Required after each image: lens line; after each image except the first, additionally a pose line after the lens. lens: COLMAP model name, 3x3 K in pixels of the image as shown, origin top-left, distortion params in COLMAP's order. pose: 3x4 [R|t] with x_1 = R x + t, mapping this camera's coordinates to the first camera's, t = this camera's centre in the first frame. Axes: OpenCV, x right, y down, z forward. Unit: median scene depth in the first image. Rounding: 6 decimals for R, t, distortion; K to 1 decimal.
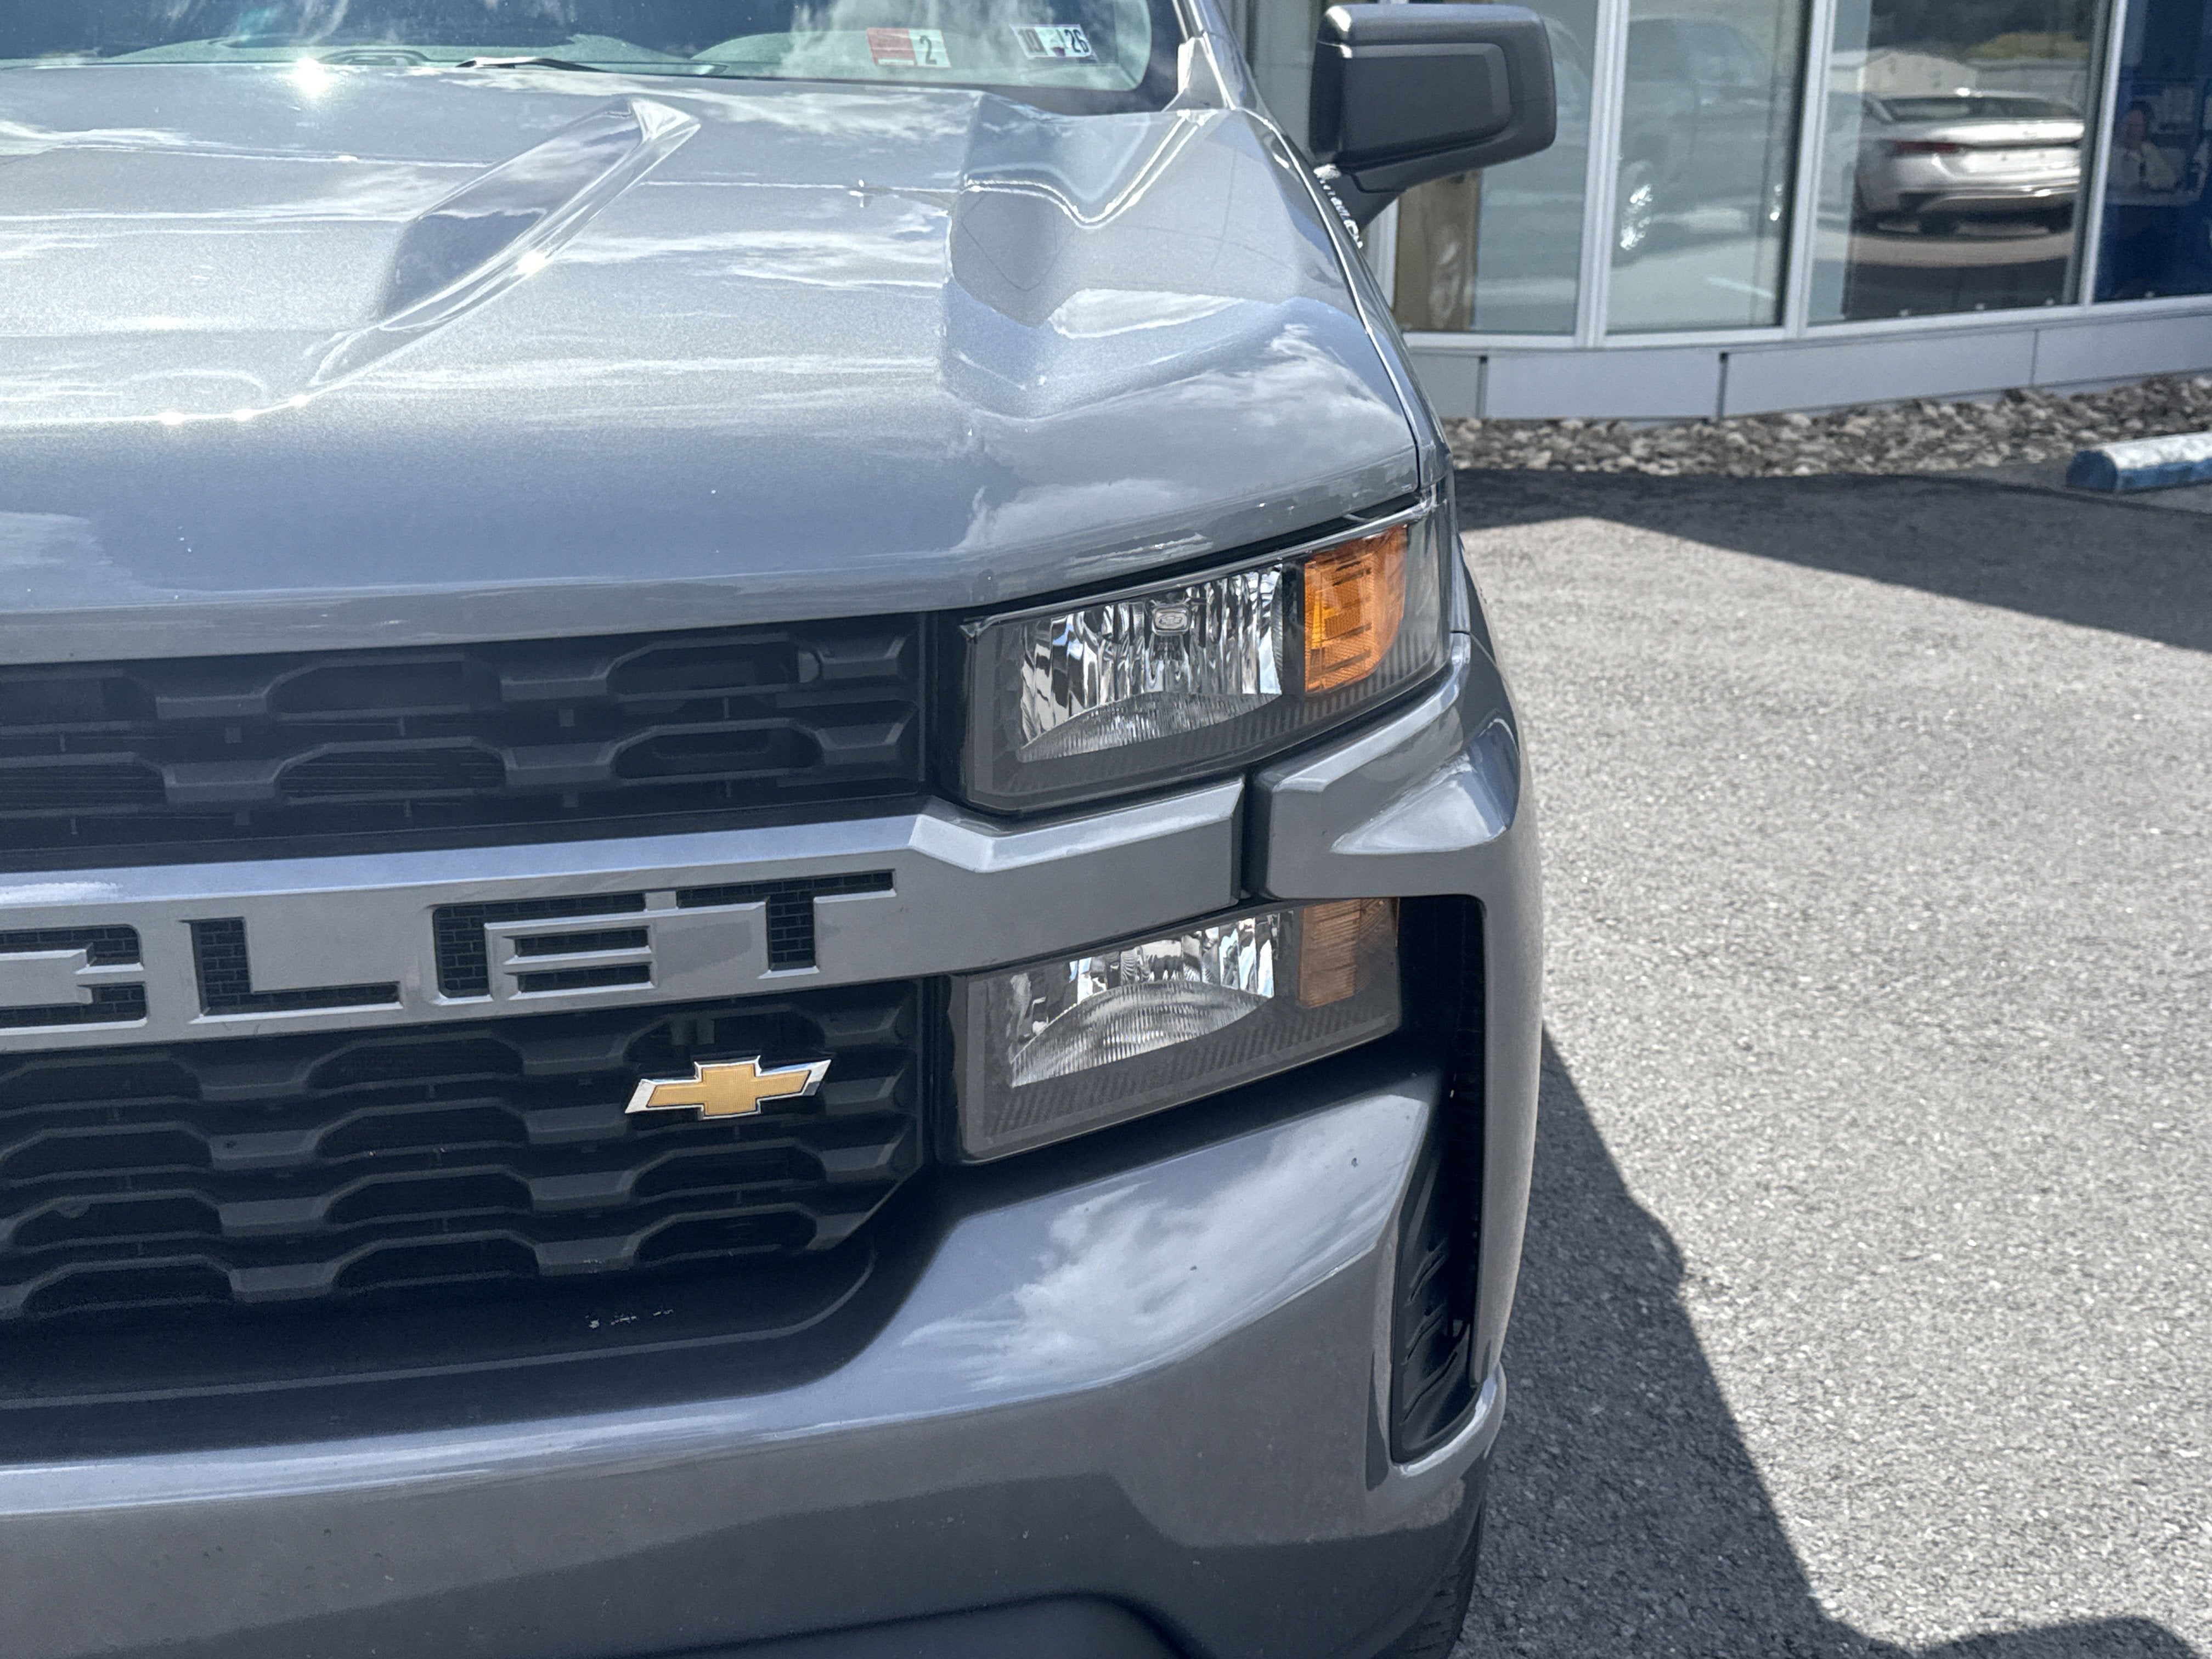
lens RADIAL K [[2413.8, 0, 1067.7], [0, 2413.8, 880.6], [0, 0, 1]] dist [0.186629, -0.399191]
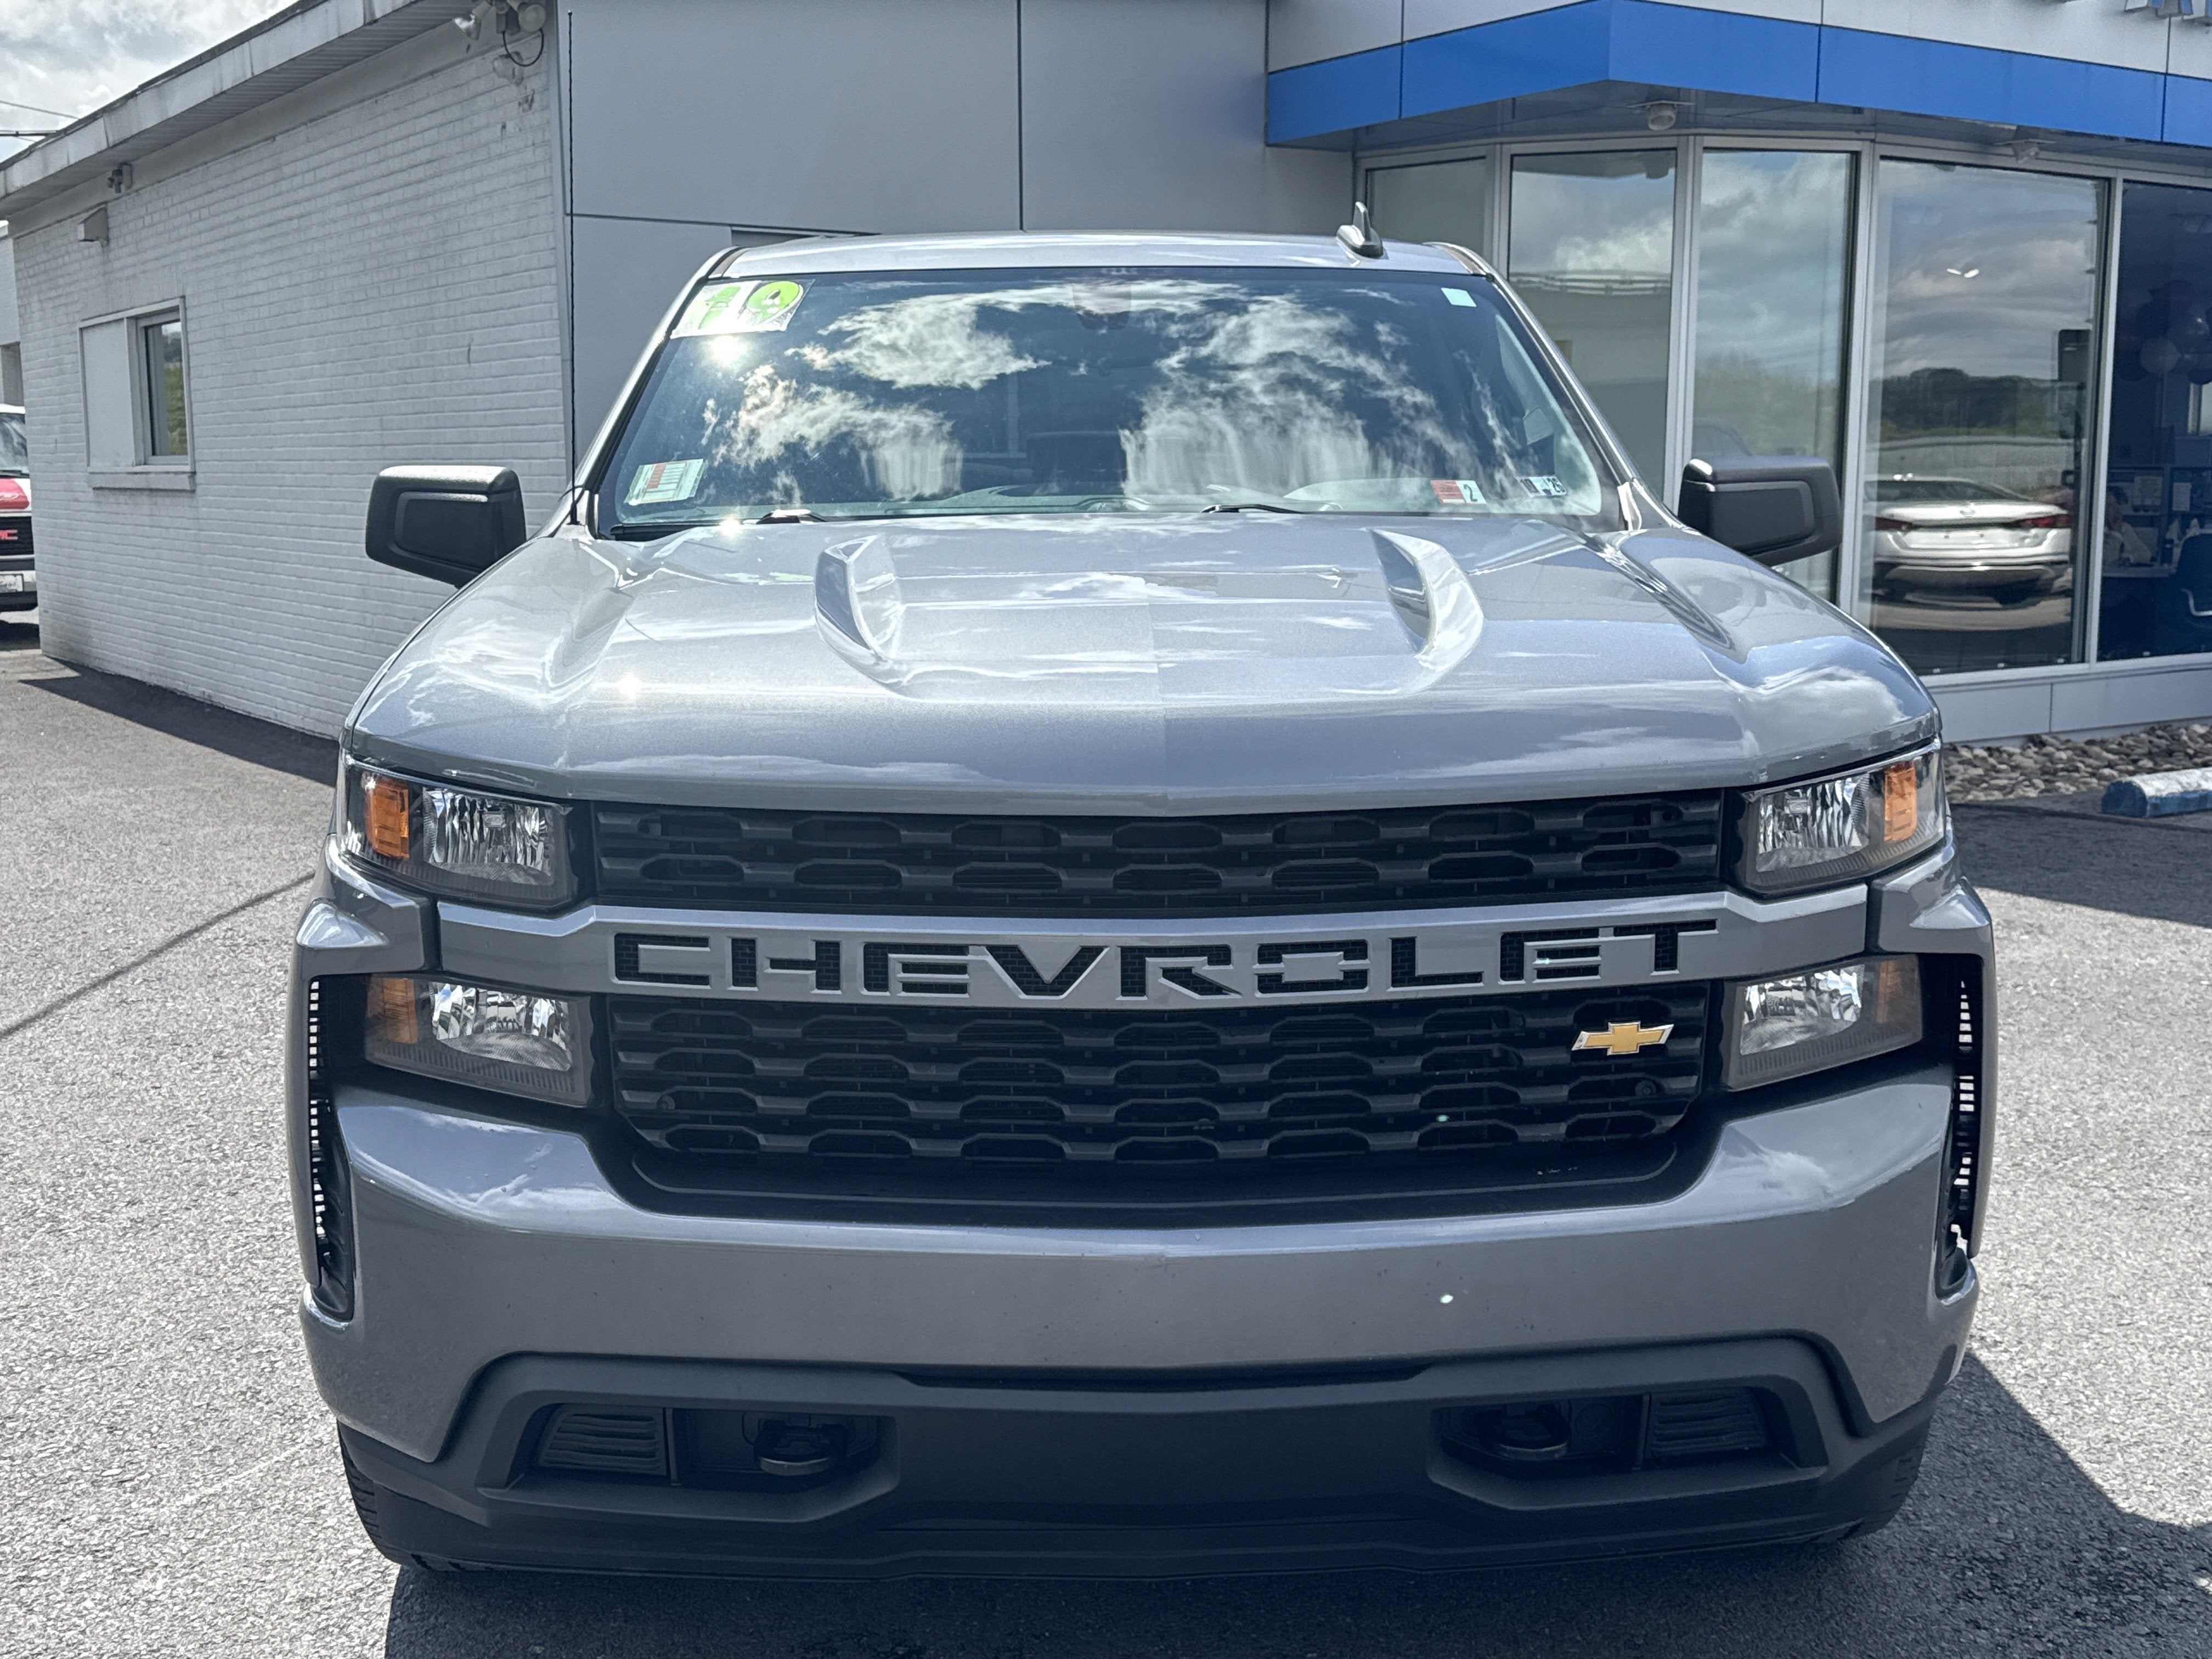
lens RADIAL K [[2441.7, 0, 1106.0], [0, 2441.7, 829.5], [0, 0, 1]] dist [0.078351, -0.158774]
pose [[0.999785, -0.007030, 0.019485, -0.243116], [0.010164, 0.986114, -0.165756, 0.099715], [-0.018049, 0.165919, 0.985974, -0.381608]]
